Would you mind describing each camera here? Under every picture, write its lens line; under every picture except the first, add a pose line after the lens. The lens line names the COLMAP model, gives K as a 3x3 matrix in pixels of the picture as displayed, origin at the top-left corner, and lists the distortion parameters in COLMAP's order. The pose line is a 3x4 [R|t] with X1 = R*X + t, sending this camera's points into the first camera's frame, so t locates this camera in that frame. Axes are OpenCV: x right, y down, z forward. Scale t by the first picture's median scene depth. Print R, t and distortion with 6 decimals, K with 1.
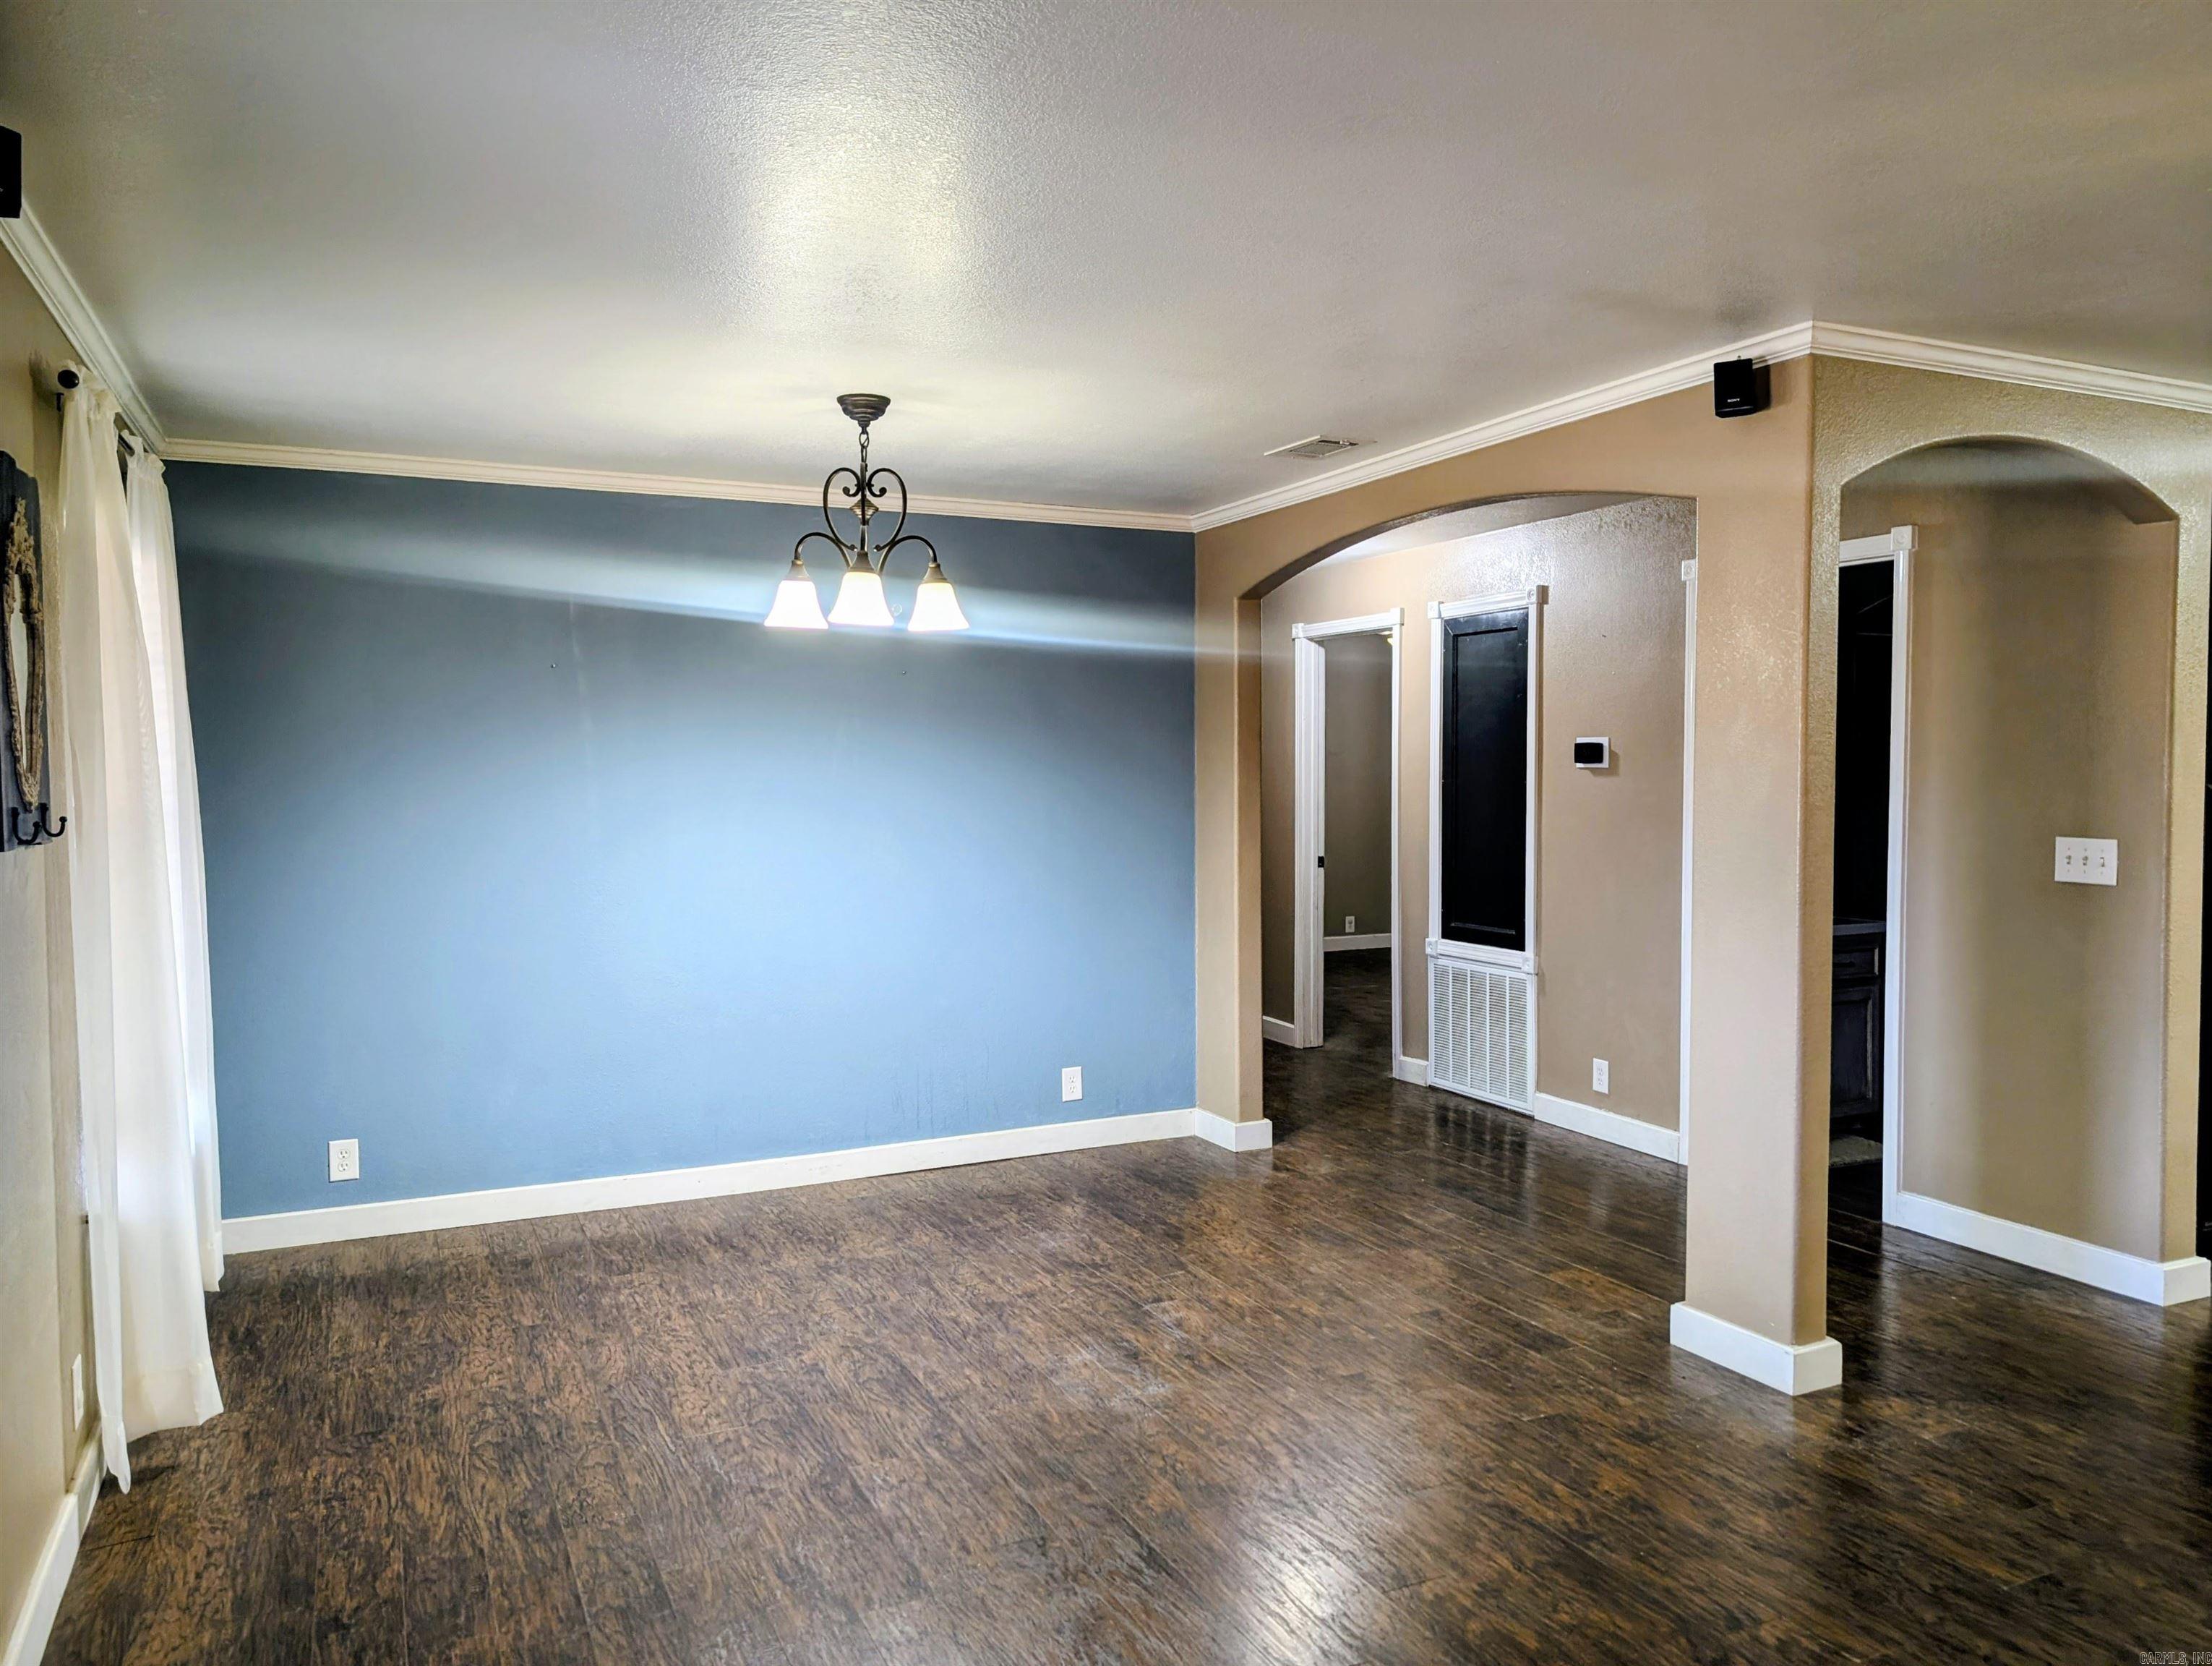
lens RADIAL K [[1607.3, 0, 1113.2], [0, 1607.3, 833.6], [0, 0, 1]] dist [-0.000268, -0.000001]
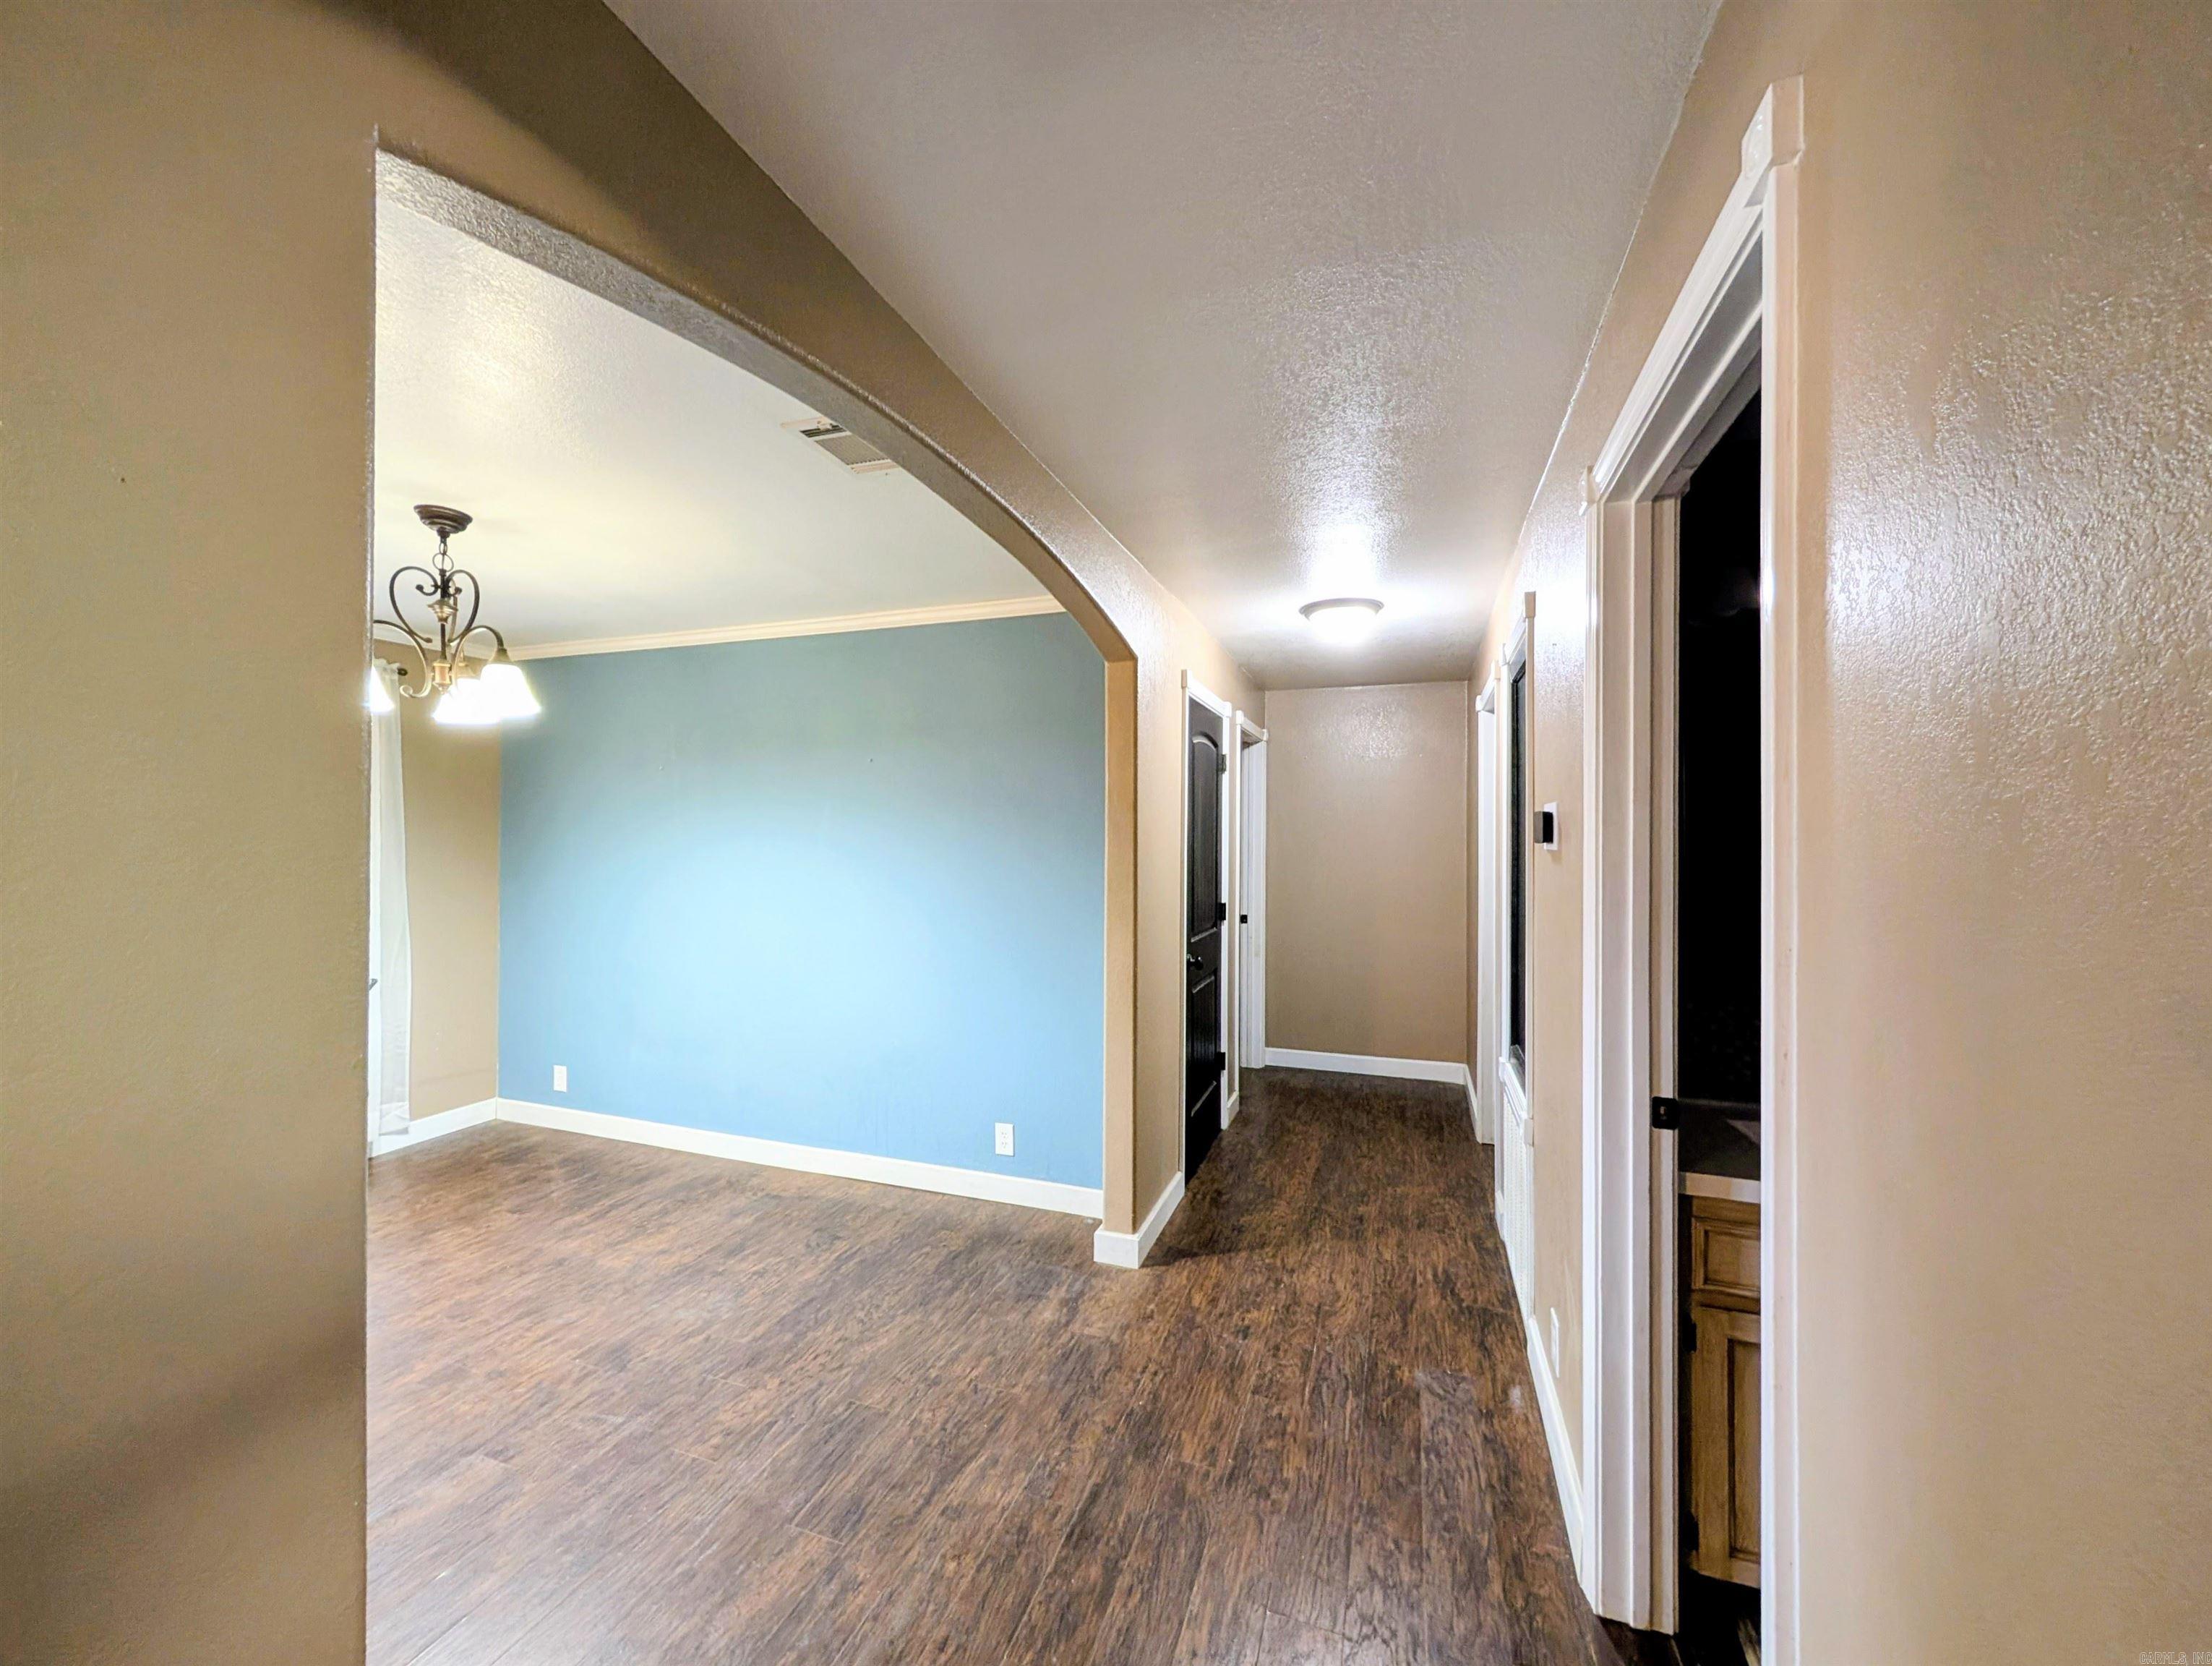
lens RADIAL K [[844.9, 0, 1104.6], [0, 844.9, 838.0], [0, 0, 1]] dist [-0.002015, -0.000121]
pose [[0.711845, 0.013076, -0.702215, 0.505799], [-0.045676, 0.998572, -0.027708, -0.038946], [0.700850, 0.051798, 0.711426, 0.777995]]
